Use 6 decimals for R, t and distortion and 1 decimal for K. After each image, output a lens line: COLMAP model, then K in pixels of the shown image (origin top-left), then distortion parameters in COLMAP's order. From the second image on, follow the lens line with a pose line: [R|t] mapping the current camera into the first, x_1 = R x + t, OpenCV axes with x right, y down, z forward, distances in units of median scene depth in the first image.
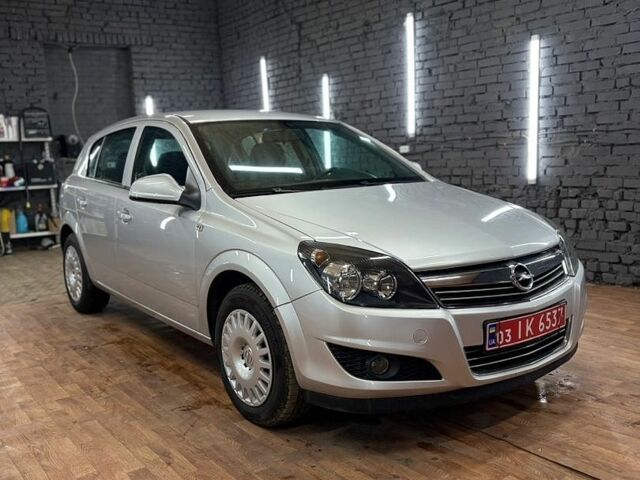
lens RADIAL K [[662.2, 0, 320.0], [0, 662.2, 240.0], [0, 0, 1]] dist [0.007808, 0.012518]
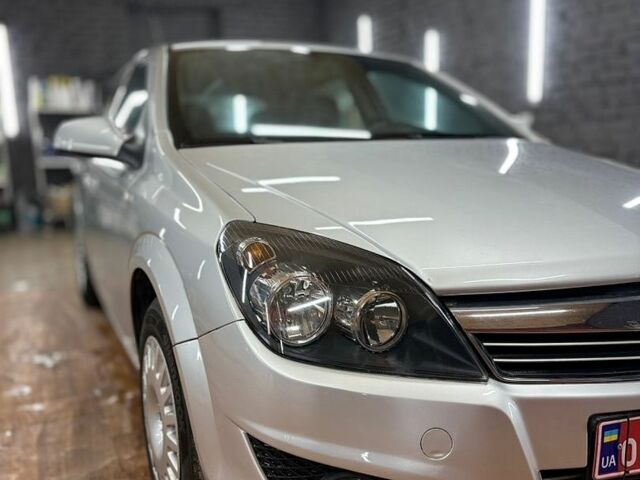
lens RADIAL K [[660.7, 0, 321.1], [0, 660.7, 228.5], [0, 0, 1]] dist [-0.005916, 0.001795]
pose [[0.977792, 0.045674, -0.204541, 0.048276], [-0.046369, 0.998923, 0.001397, 0.001046], [0.204384, 0.008118, 0.978857, 0.164061]]
